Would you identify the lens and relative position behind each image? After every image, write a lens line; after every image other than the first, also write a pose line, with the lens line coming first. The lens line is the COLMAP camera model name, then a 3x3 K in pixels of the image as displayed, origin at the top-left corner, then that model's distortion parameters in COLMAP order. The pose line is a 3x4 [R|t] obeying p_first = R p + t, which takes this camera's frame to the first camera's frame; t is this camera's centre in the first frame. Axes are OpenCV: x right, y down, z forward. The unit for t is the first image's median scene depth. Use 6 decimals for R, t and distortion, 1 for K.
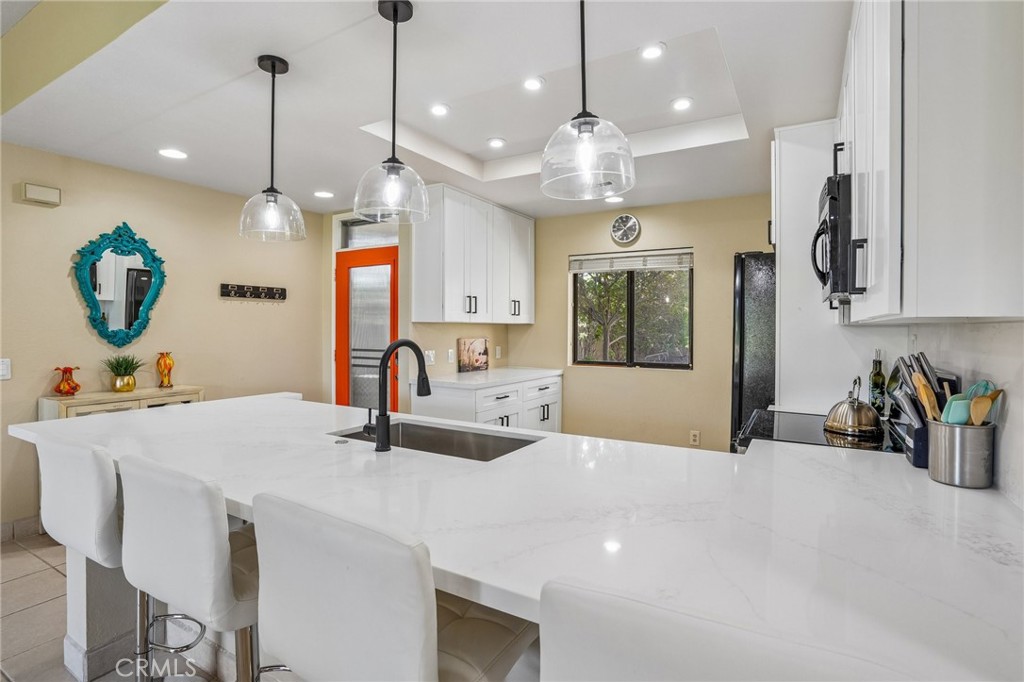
lens RADIAL K [[501.4, 0, 509.6], [0, 501.4, 332.0], [0, 0, 1]] dist [-0.029384, 0.002569]
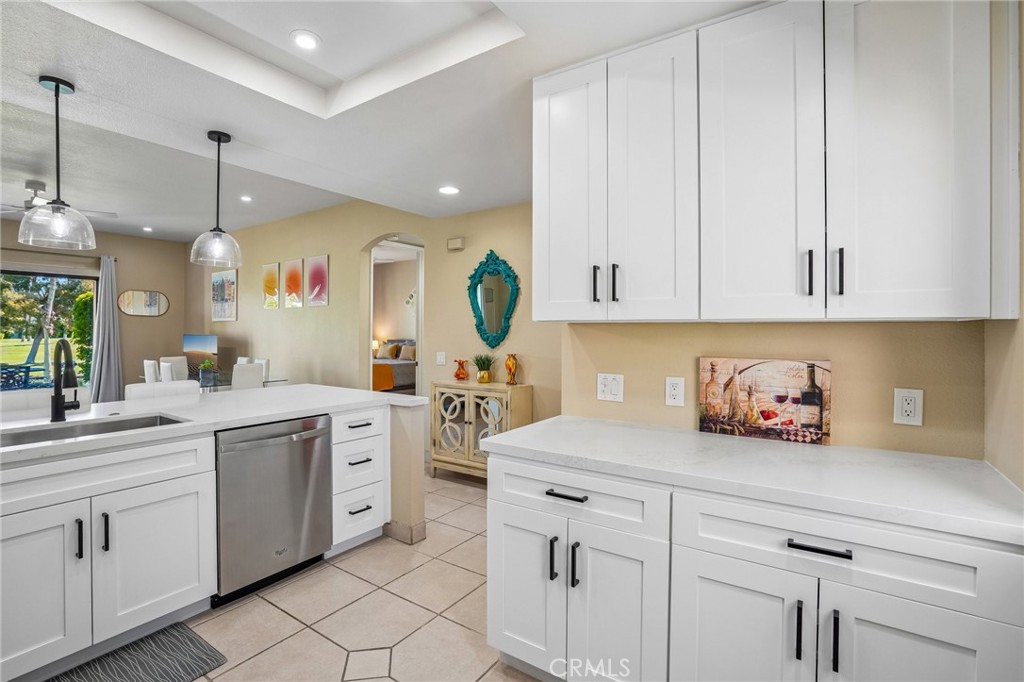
lens RADIAL K [[479.6, 0, 515.8], [0, 479.6, 333.0], [0, 0, 1]] dist [-0.042007, 0.006129]
pose [[-0.046931, -0.003210, -0.998893, 0.361409], [-0.014137, 0.999897, -0.002549, -0.004899], [0.998798, 0.014002, -0.046971, 0.906622]]
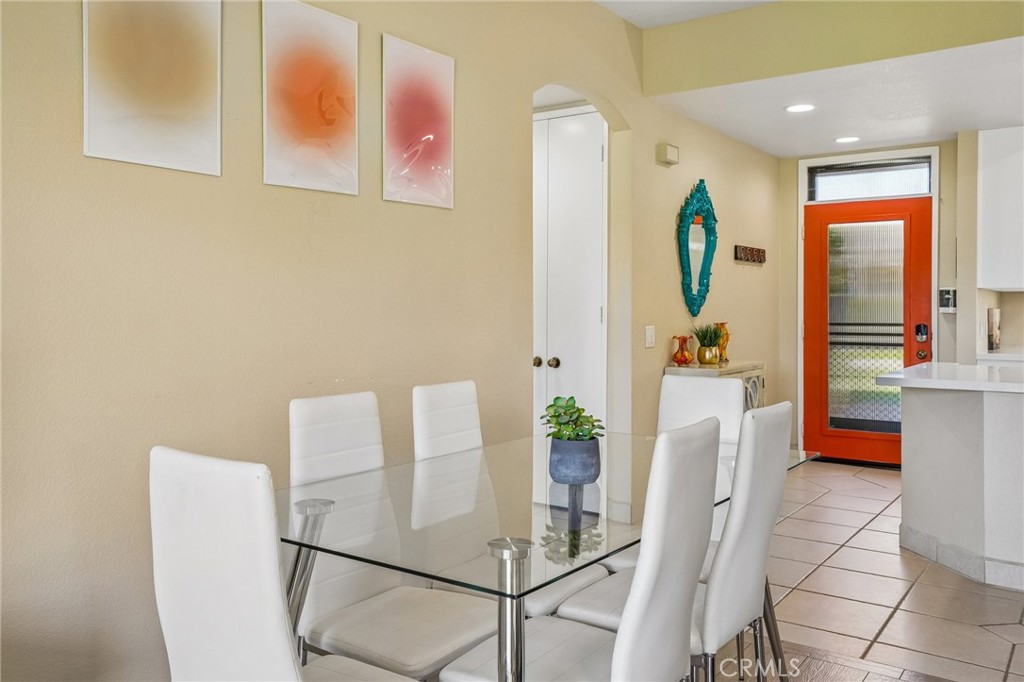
lens RADIAL K [[833.2, 0, 510.1], [0, 833.2, 302.2], [0, 0, 1]] dist [0.013502, -0.000852]
pose [[0.996498, -0.002638, -0.083571, -0.815817], [0.001297, 0.999870, -0.016100, 0.024008], [0.083602, 0.015935, 0.996372, -0.464540]]
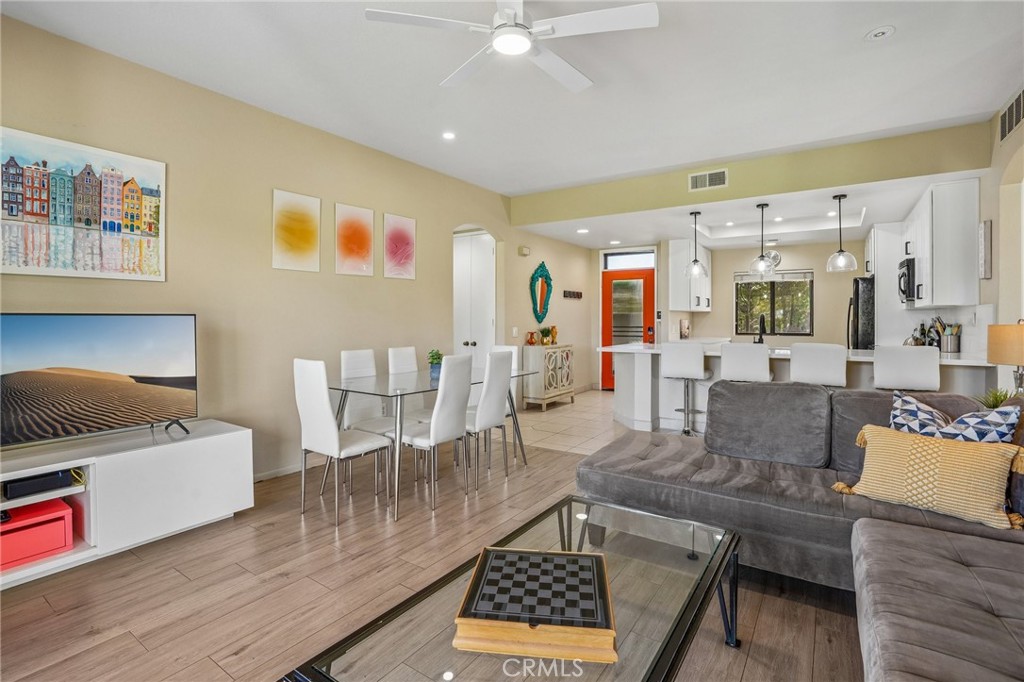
lens RADIAL K [[479.6, 0, 514.0], [0, 479.6, 313.9], [0, 0, 1]] dist [-0.042007, 0.006129]
pose [[0.998344, -0.004588, -0.057337, -0.638244], [0.003349, 0.999759, -0.021692, 0.028732], [0.057423, 0.021464, 0.998119, -0.794742]]
